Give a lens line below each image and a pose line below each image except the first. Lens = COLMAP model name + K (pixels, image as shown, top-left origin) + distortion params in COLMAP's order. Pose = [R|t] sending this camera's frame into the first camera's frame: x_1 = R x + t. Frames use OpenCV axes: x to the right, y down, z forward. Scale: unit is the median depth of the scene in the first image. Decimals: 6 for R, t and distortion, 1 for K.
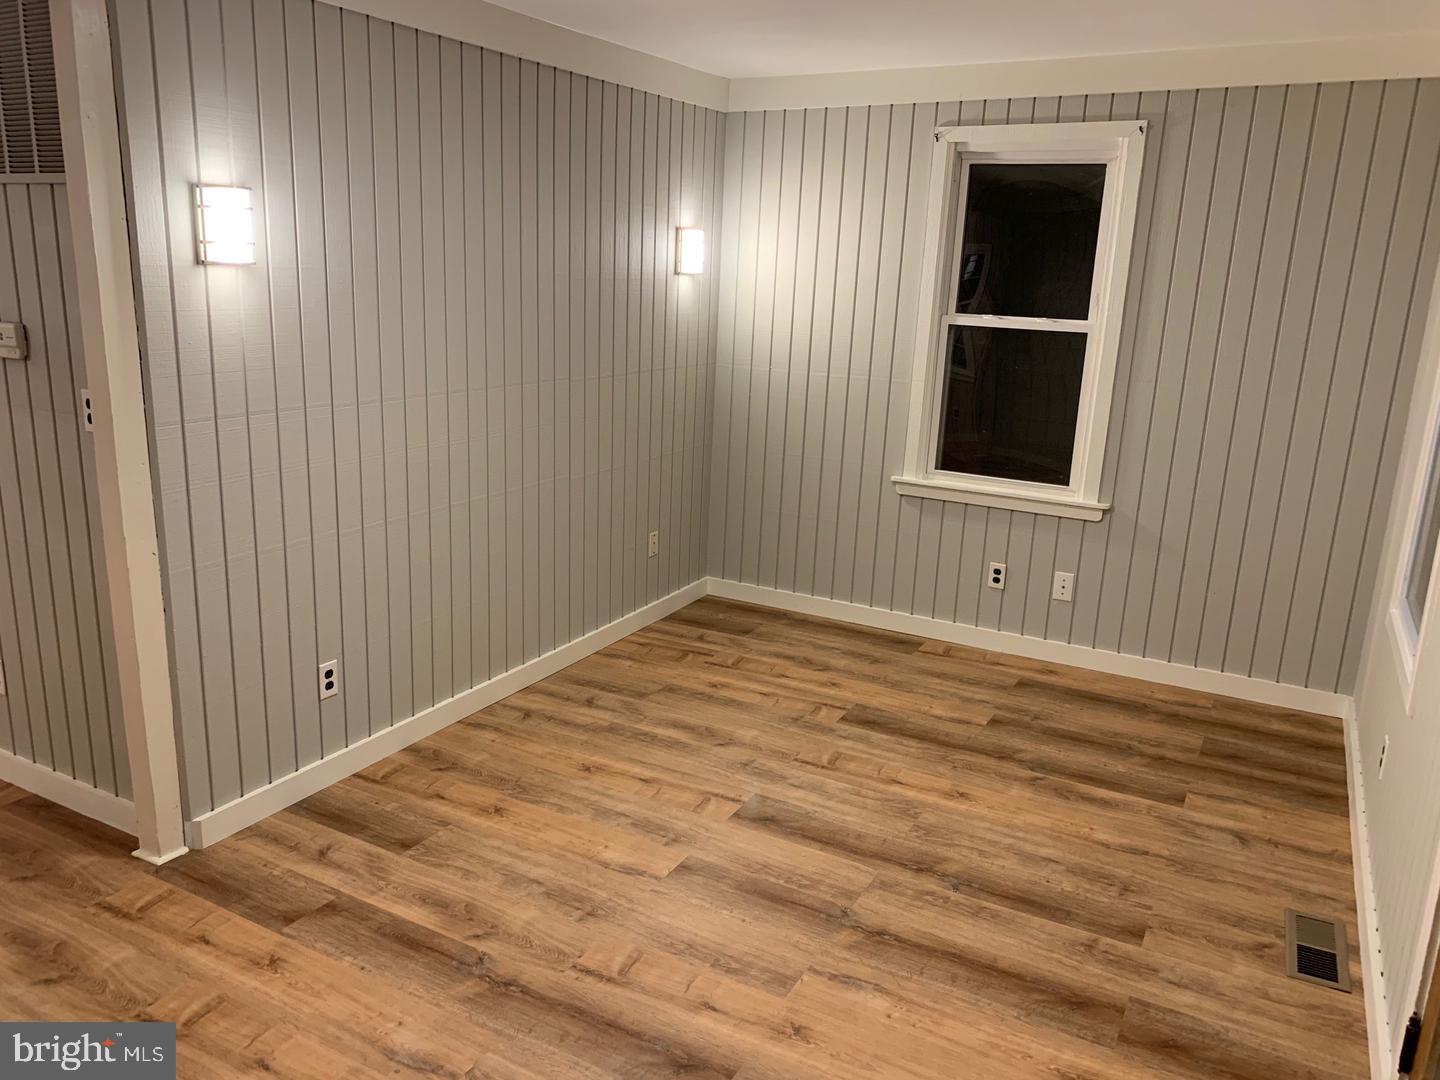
lens RADIAL K [[1096.5, 0, 713.6], [0, 1096.5, 535.0], [0, 0, 1]] dist [0.042279, -0.043590]
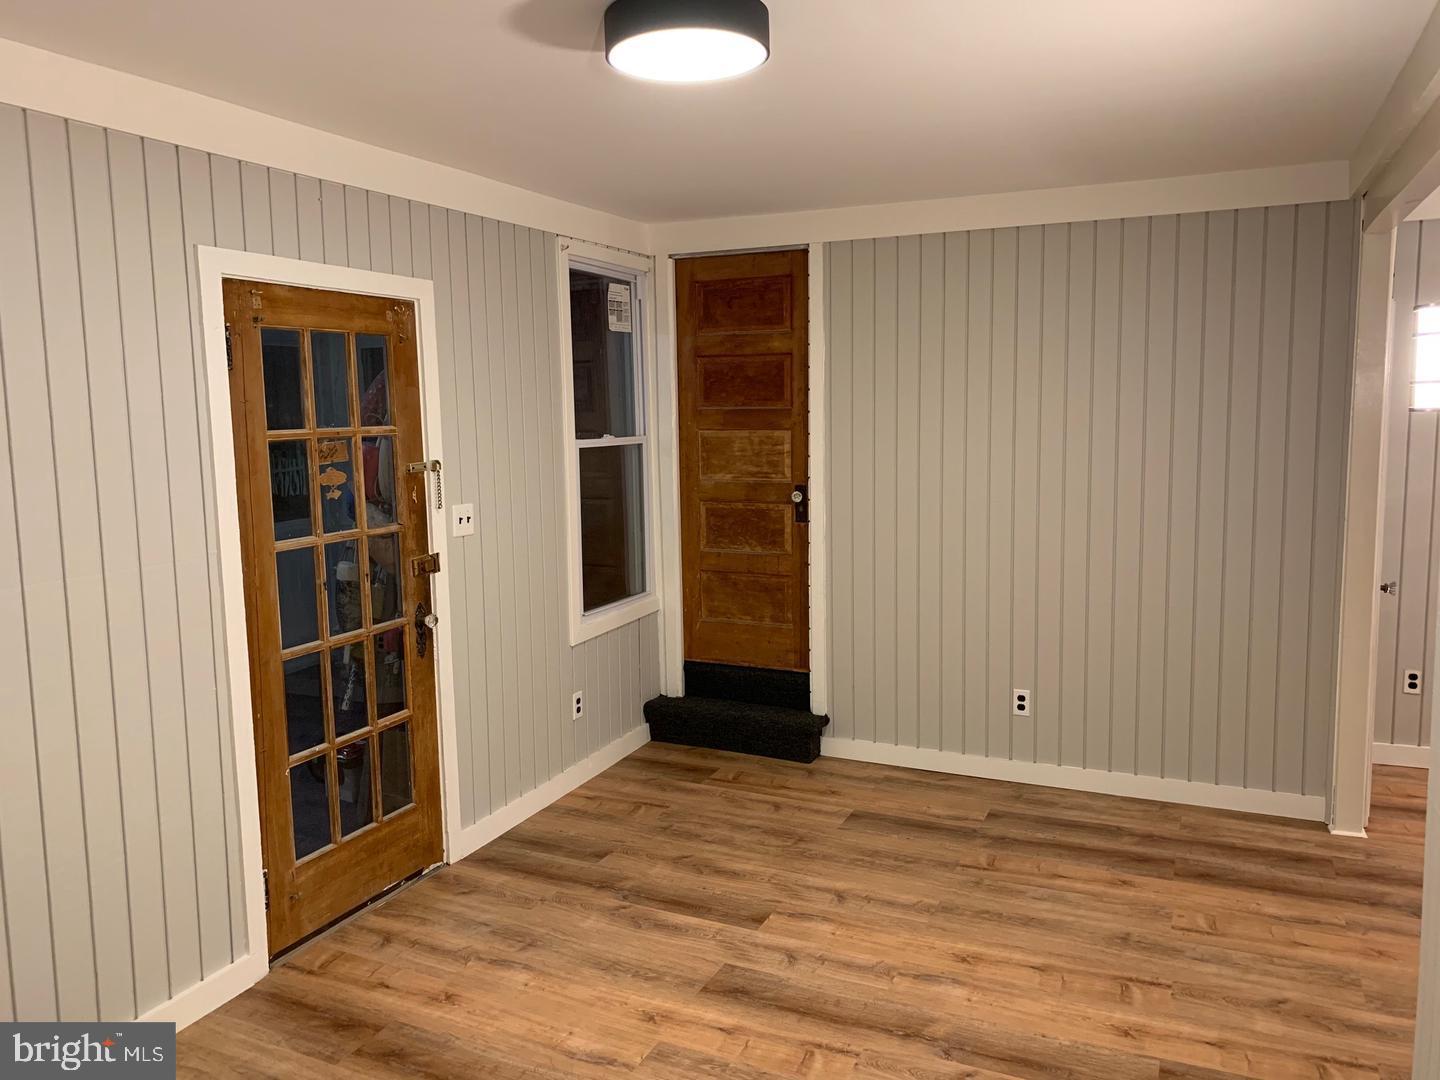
lens RADIAL K [[1096.5, 0, 711.9], [0, 1096.5, 534.4], [0, 0, 1]] dist [0.042279, -0.043590]
pose [[-0.998184, -0.012414, -0.058953, 0.055262], [-0.032030, 0.938134, 0.344789, -0.297846], [0.051026, 0.346051, -0.936827, 1.236859]]
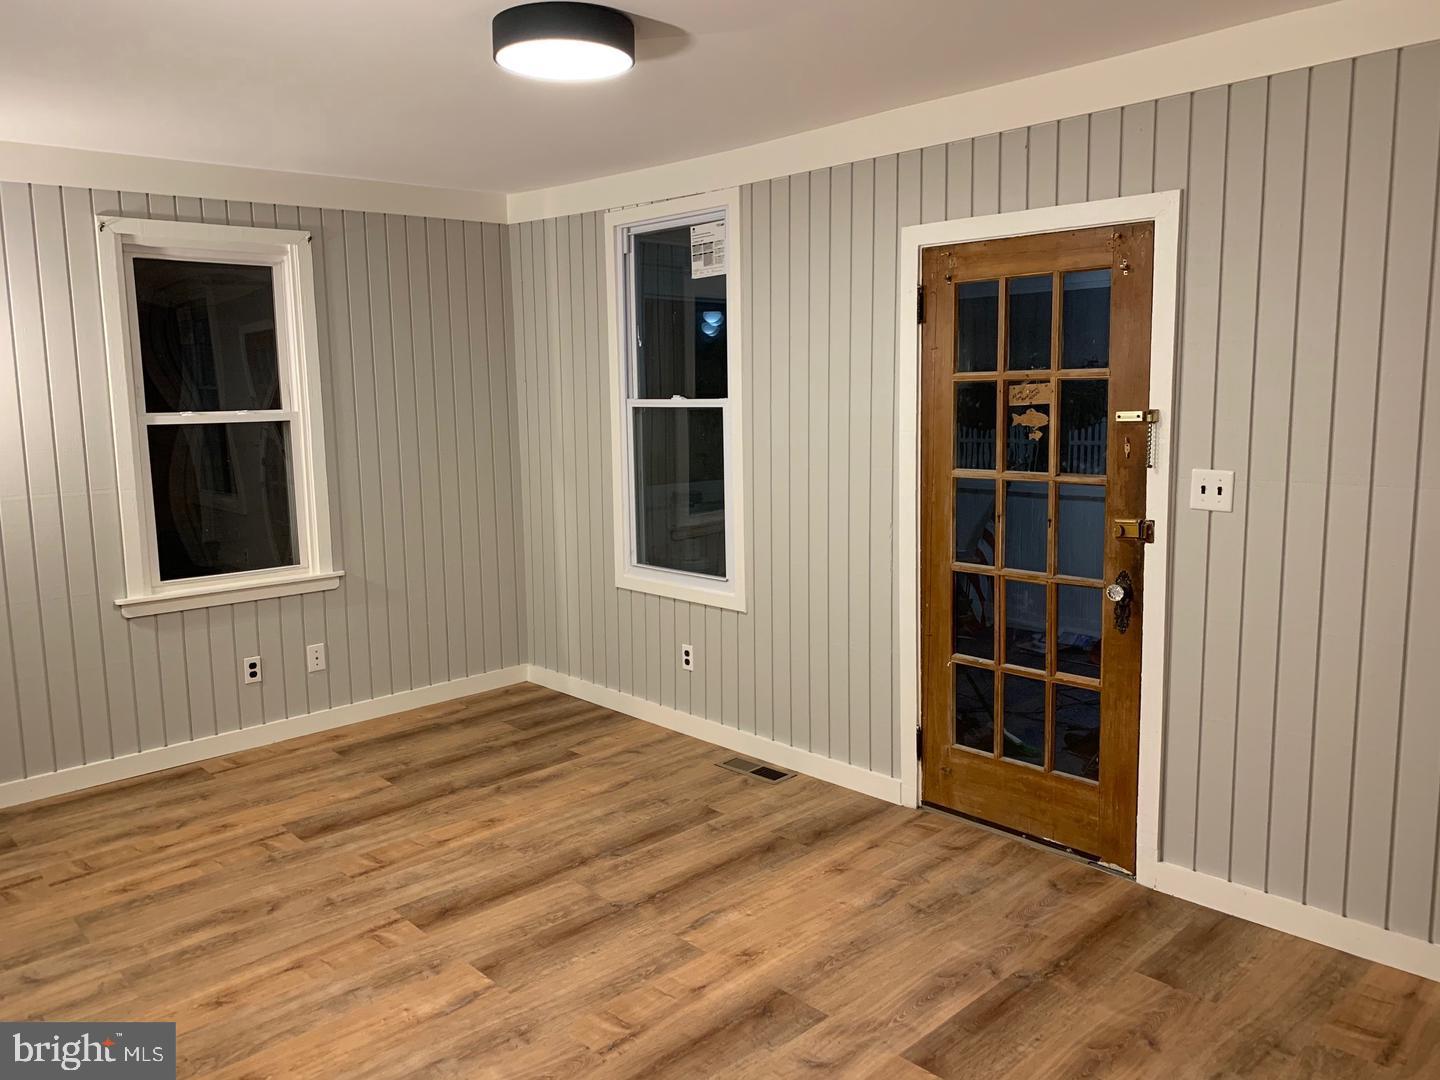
lens RADIAL K [[1096.5, 0, 720.6], [0, 1096.5, 533.4], [0, 0, 1]] dist [0.042279, -0.043590]
pose [[0.305368, -0.178711, 0.935314, -0.643198], [0.255280, 0.961641, 0.100396, -0.090539], [-0.917378, 0.208109, 0.339276, 0.318129]]
